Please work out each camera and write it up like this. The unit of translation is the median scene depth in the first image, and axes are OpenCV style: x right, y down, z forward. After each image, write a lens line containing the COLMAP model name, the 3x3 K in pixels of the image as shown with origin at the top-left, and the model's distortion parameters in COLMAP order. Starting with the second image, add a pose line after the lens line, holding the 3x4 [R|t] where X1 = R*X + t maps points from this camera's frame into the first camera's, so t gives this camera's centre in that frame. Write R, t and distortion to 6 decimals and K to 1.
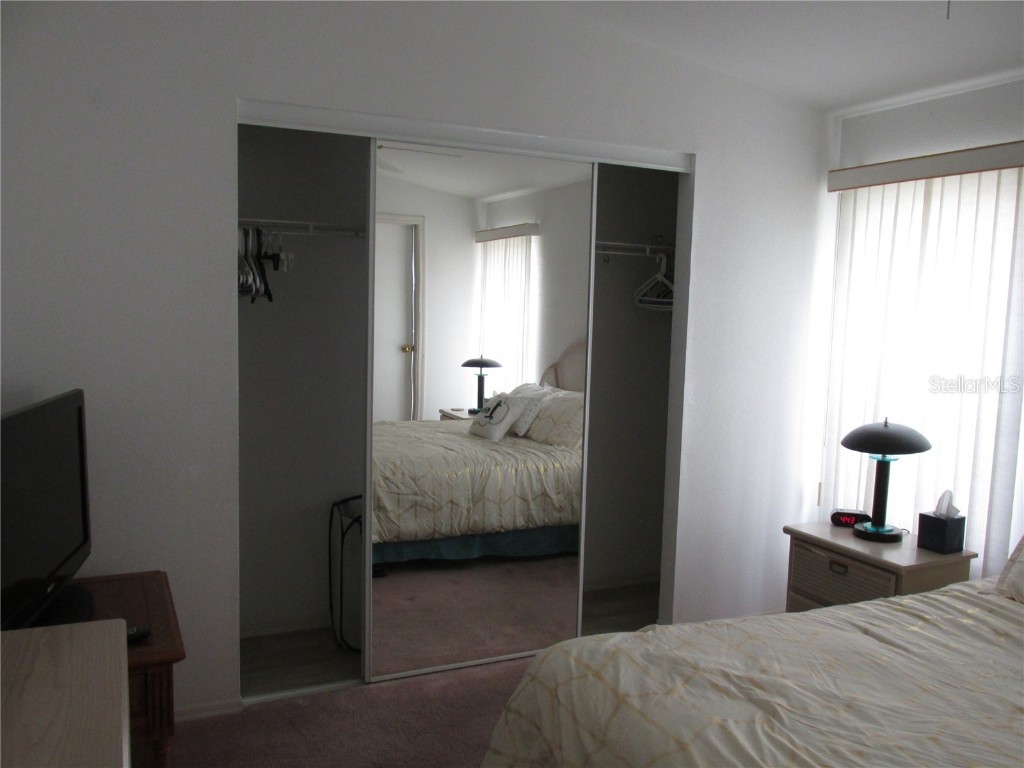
lens RADIAL K [[857.9, 0, 522.3], [0, 857.9, 376.7], [0, 0, 1]] dist [-0.023617, -0.006031]
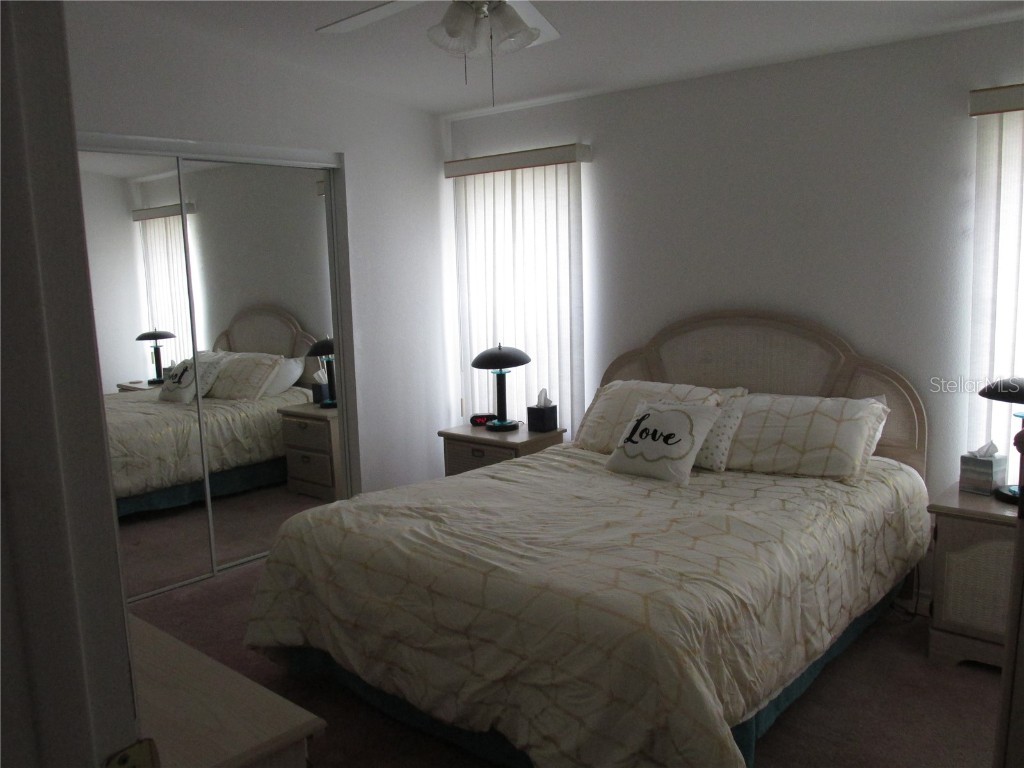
lens RADIAL K [[857.9, 0, 511.2], [0, 857.9, 383.2], [0, 0, 1]] dist [-0.023617, -0.006031]
pose [[0.920769, -0.115102, 0.372740, -0.087952], [0.093766, 0.992770, 0.074941, 0.009314], [-0.378671, -0.034053, 0.924905, -0.305841]]
